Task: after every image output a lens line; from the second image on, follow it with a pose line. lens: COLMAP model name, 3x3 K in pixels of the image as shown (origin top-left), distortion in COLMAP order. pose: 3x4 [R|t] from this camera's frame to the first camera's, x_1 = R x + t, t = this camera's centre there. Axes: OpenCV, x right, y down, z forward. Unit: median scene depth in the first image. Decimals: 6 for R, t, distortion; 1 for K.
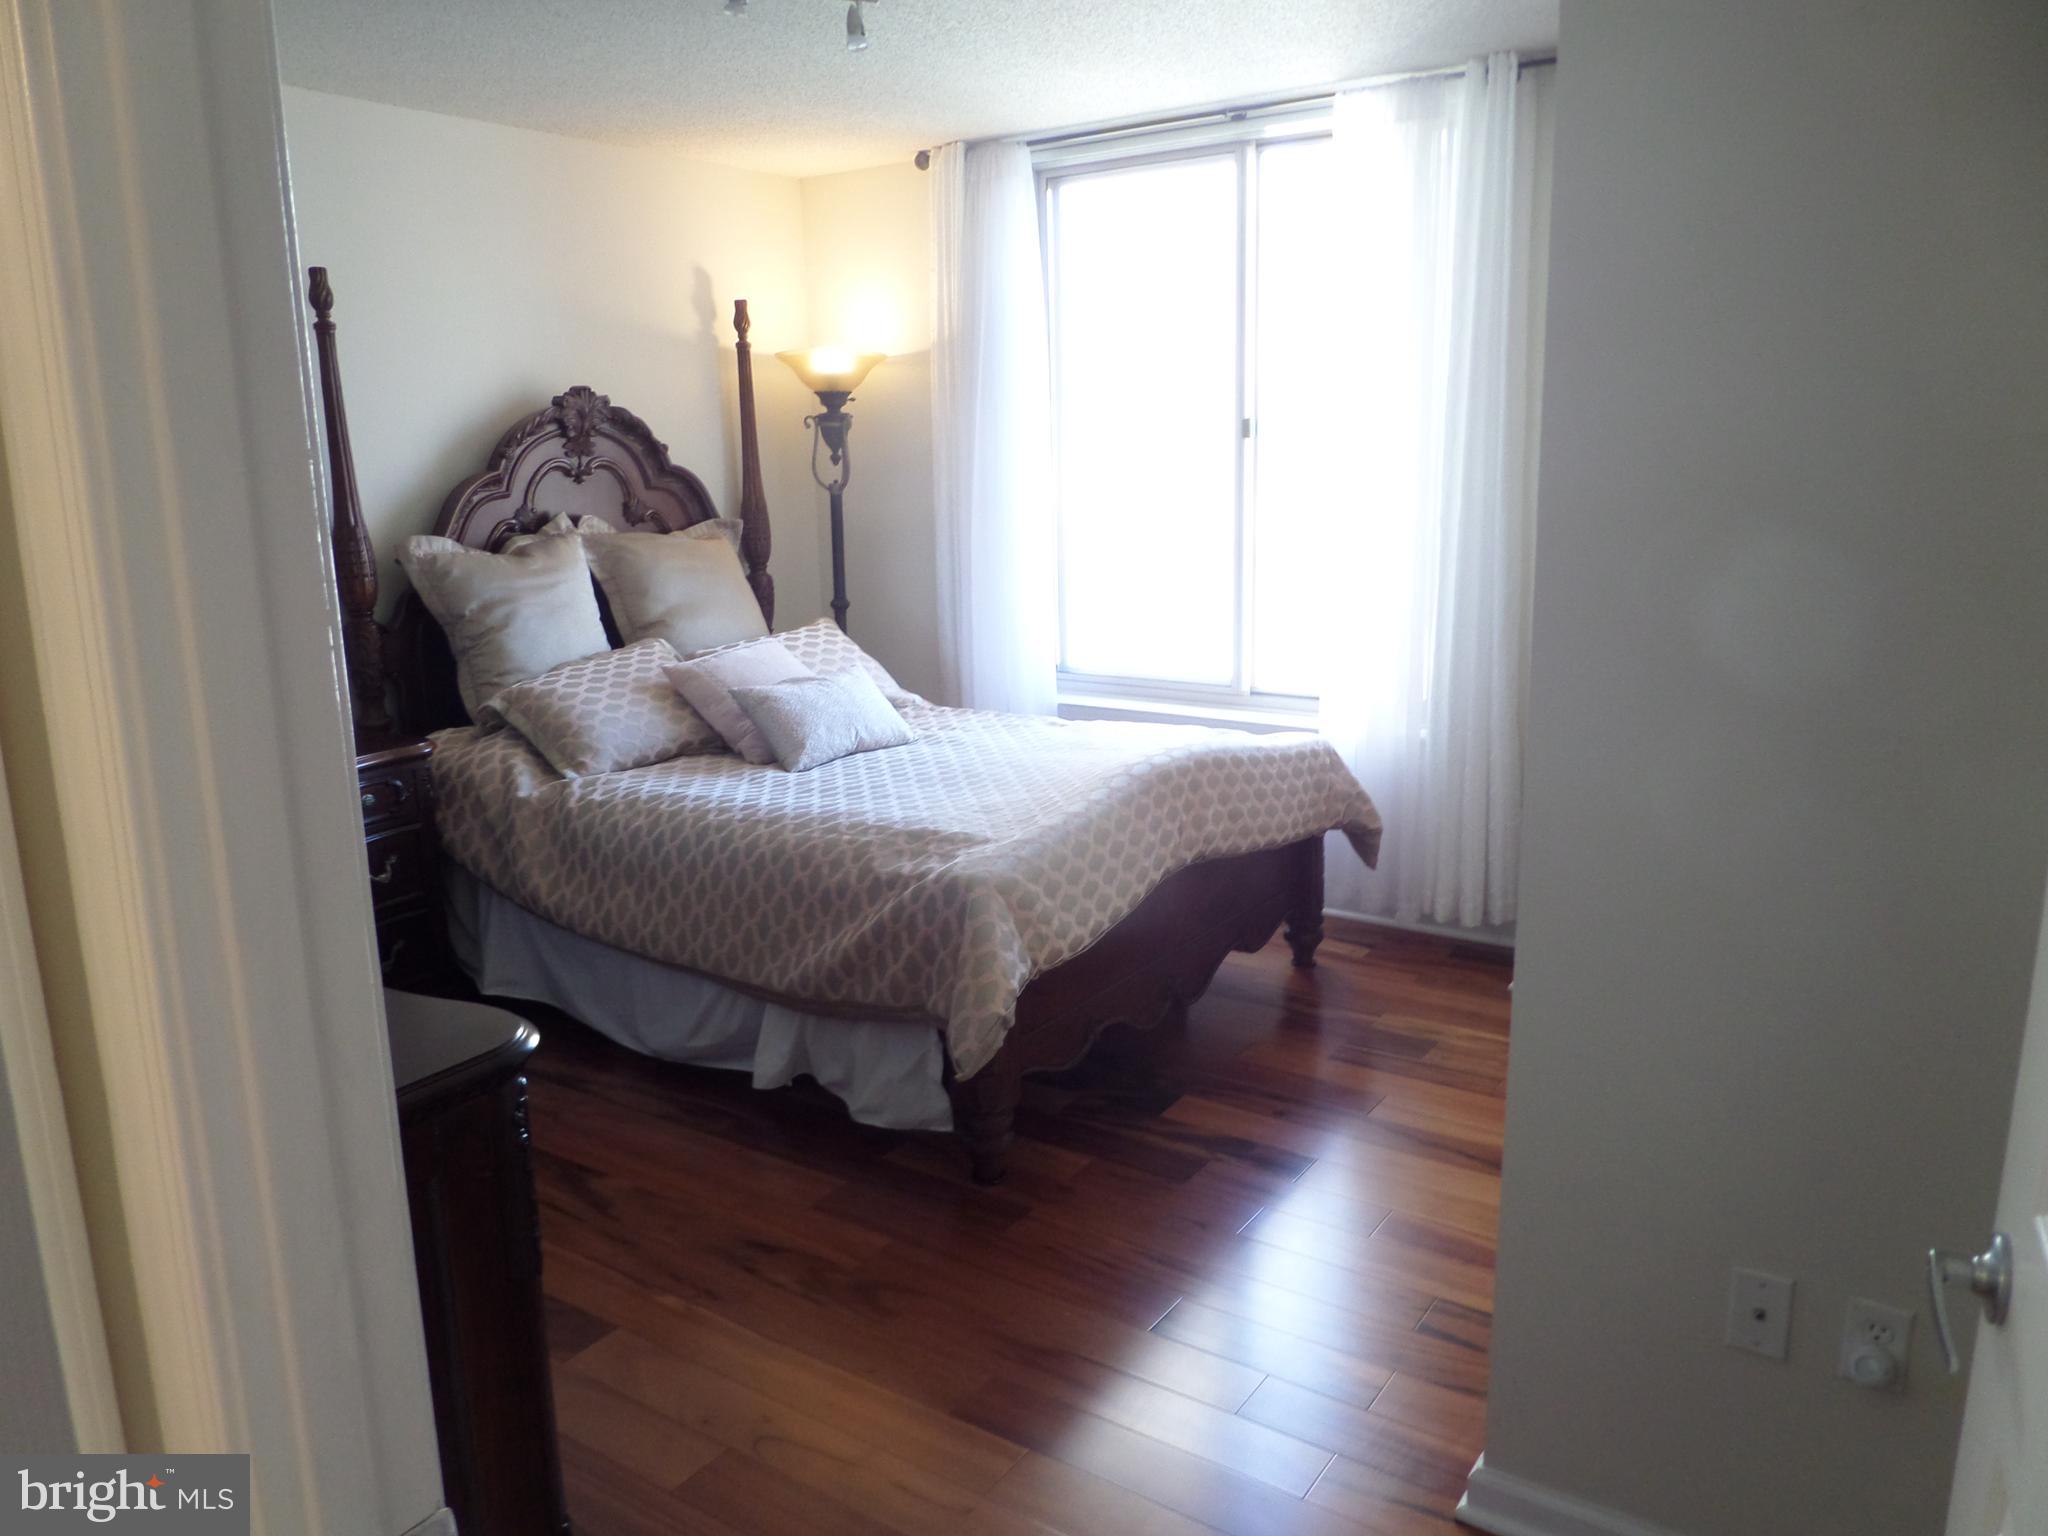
lens RADIAL K [[1484.4, 0, 1020.7], [0, 1484.4, 756.1], [0, 0, 1]] dist [-0.014485, -0.011471]
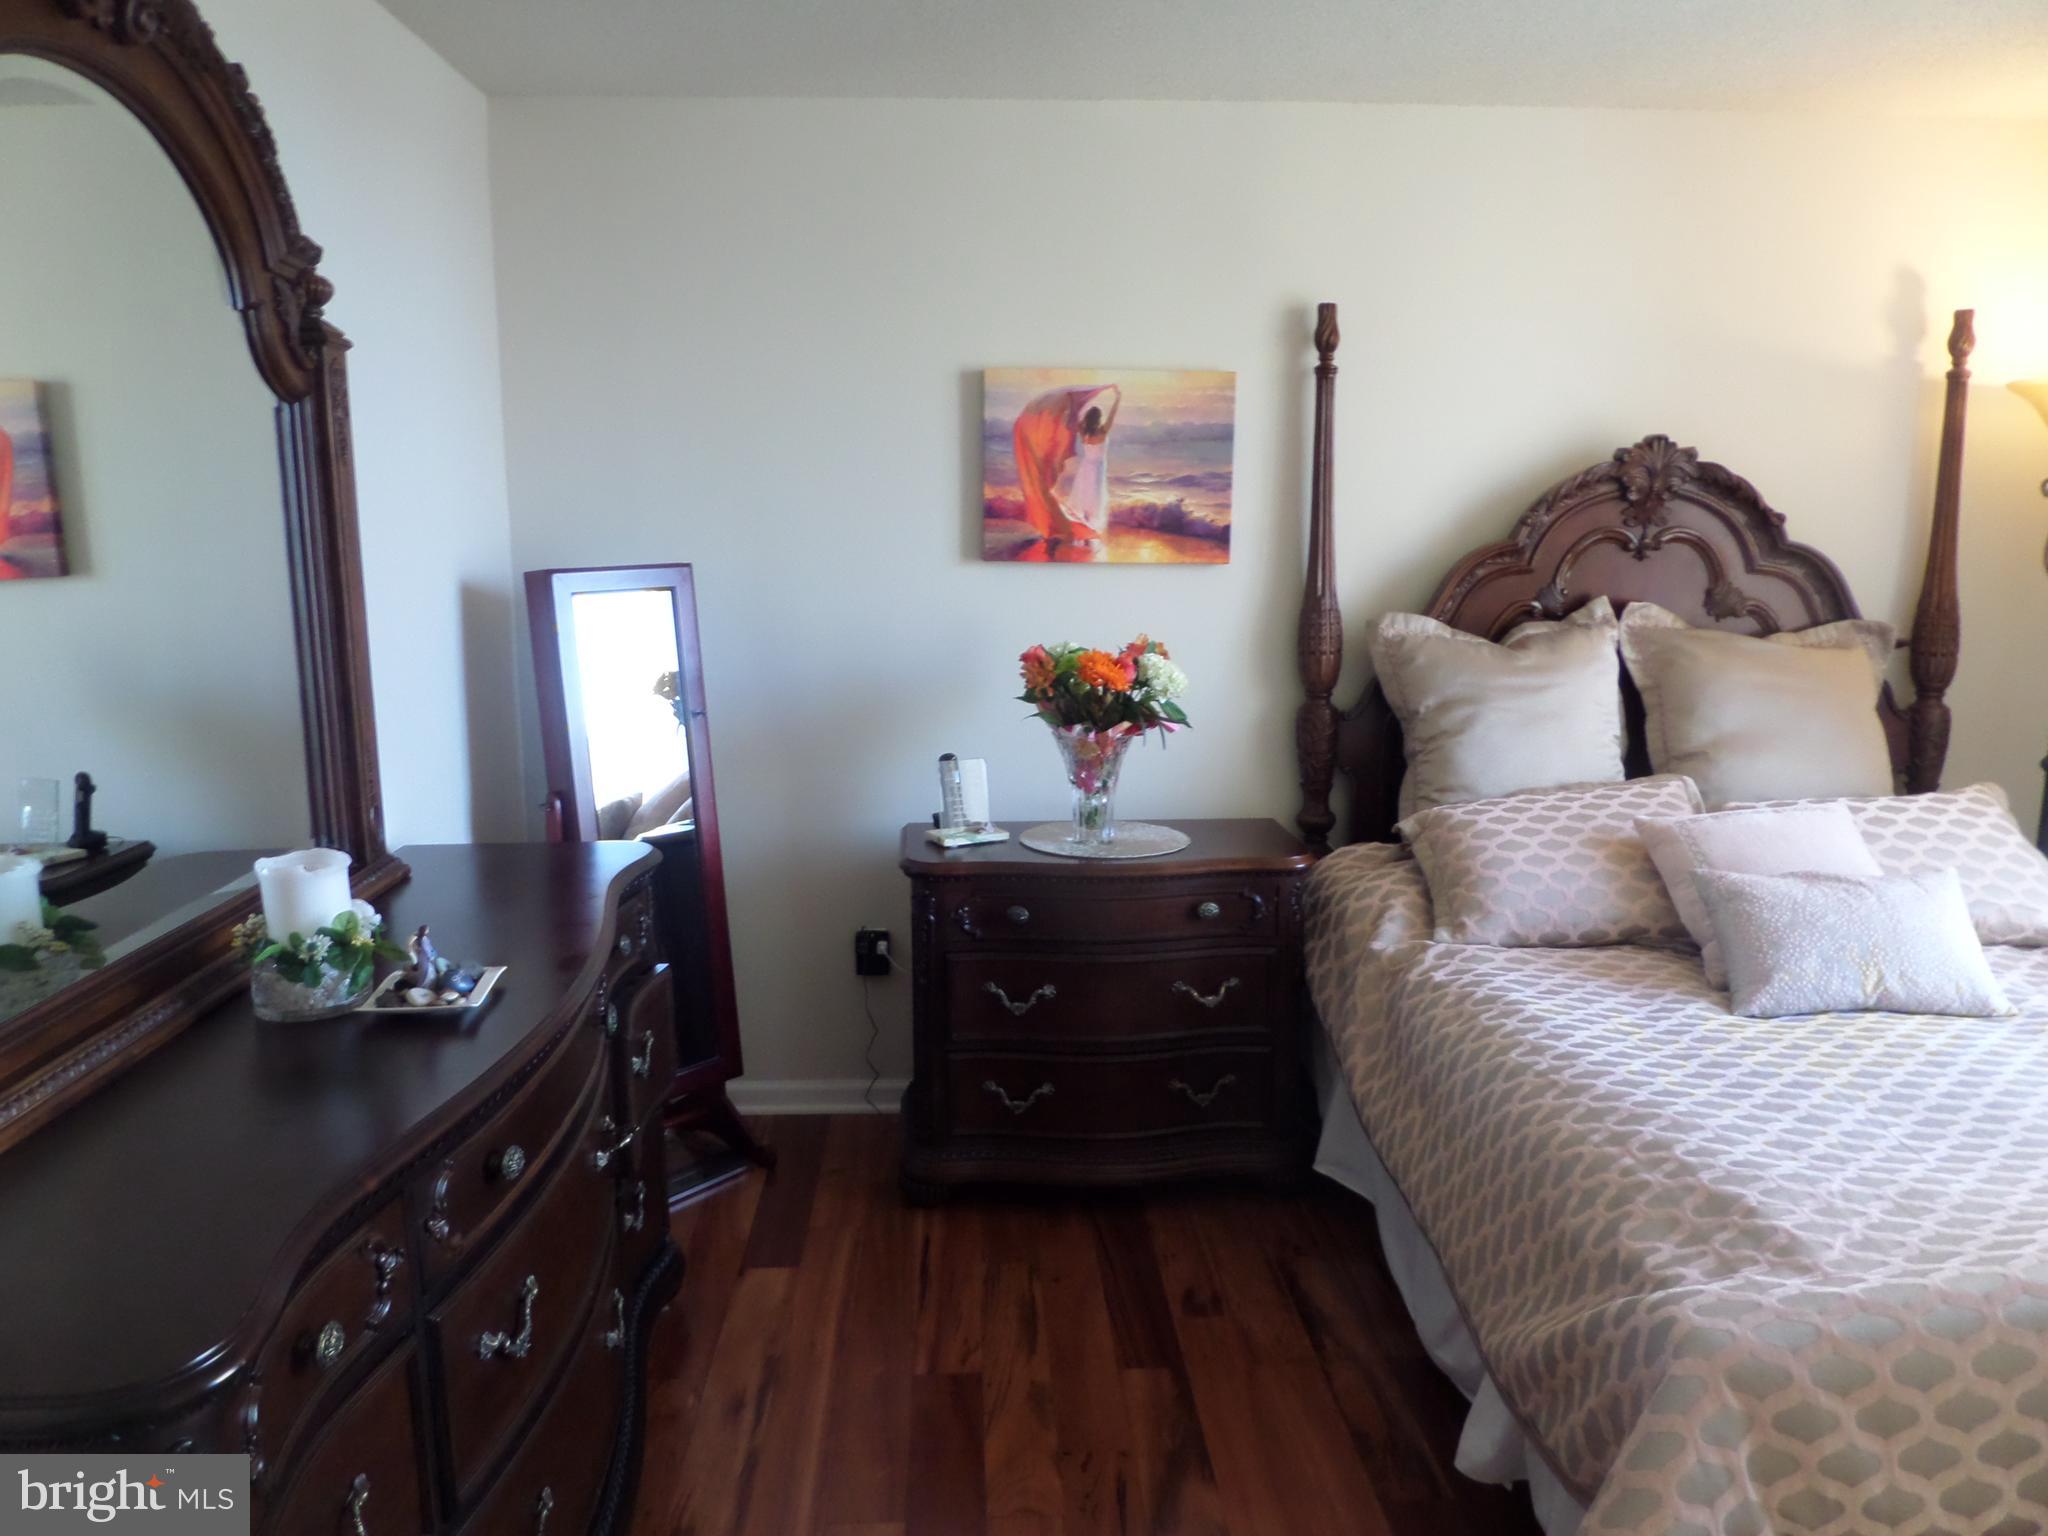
lens RADIAL K [[1487.0, 0, 1022.9], [0, 1487.0, 762.6], [0, 0, 1]] dist [-0.015454, -0.015000]
pose [[0.601162, 0.157978, -0.783356, 0.143007], [-0.182089, 0.981558, 0.058210, -0.074804], [0.778105, 0.107646, 0.618841, 0.316236]]
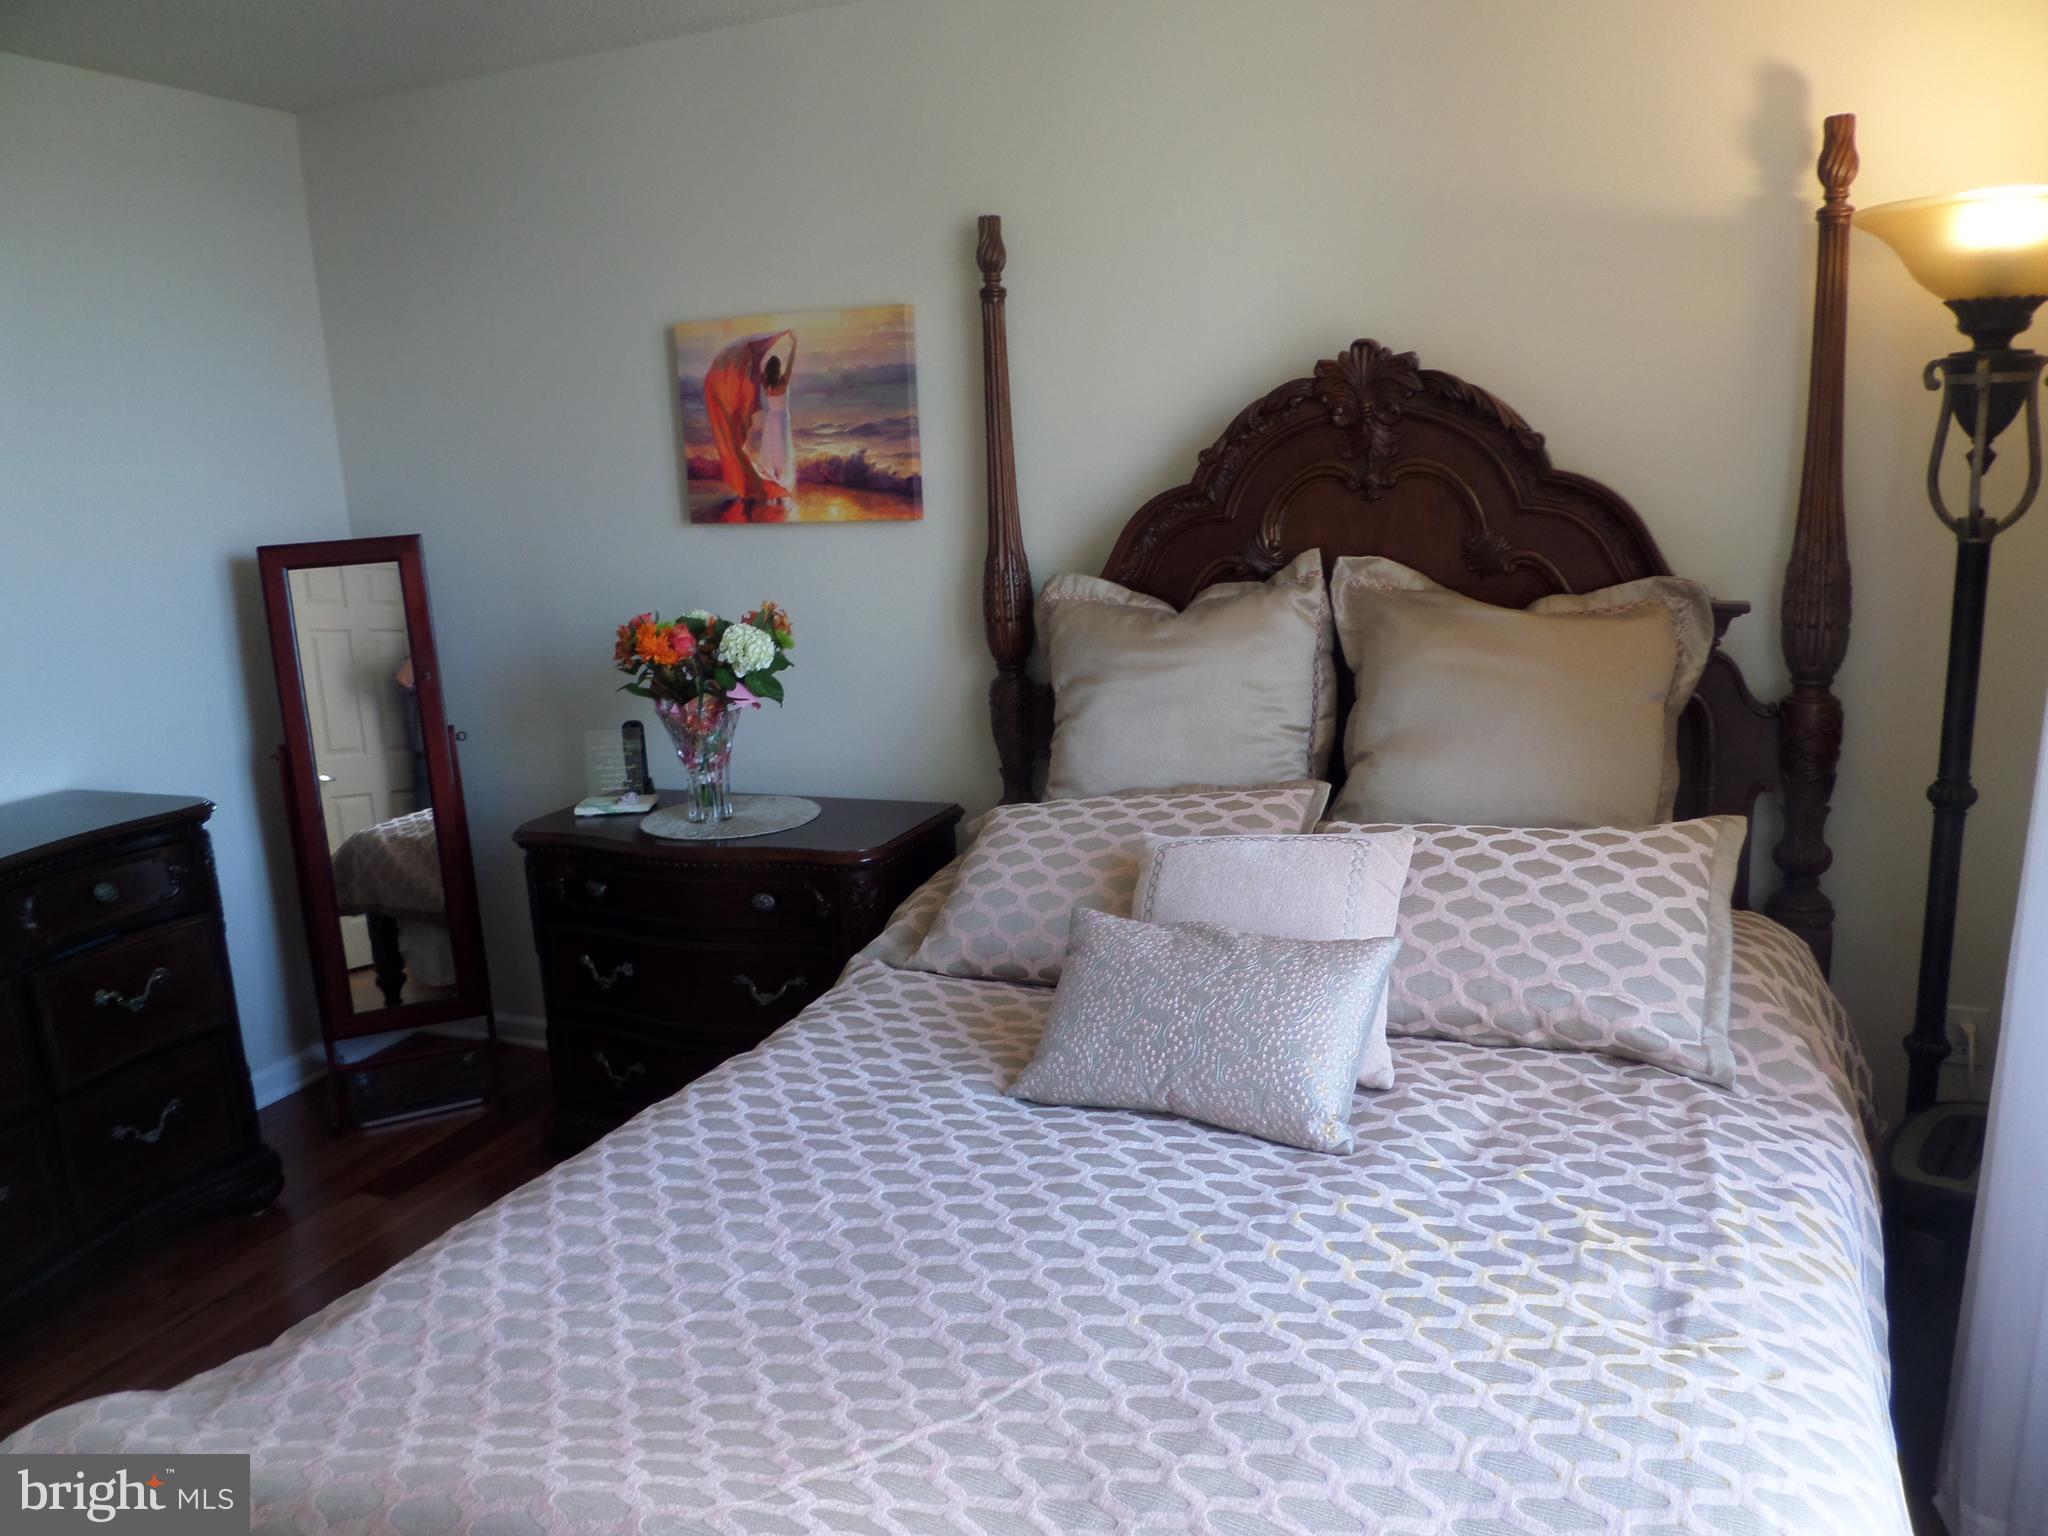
lens RADIAL K [[1487.0, 0, 1022.9], [0, 1487.0, 762.6], [0, 0, 1]] dist [-0.015454, -0.015000]
pose [[0.199016, 0.212783, -0.956617, 0.302215], [-0.164258, 0.969577, 0.181493, -0.186334], [0.966133, 0.121012, 0.227912, 0.820788]]
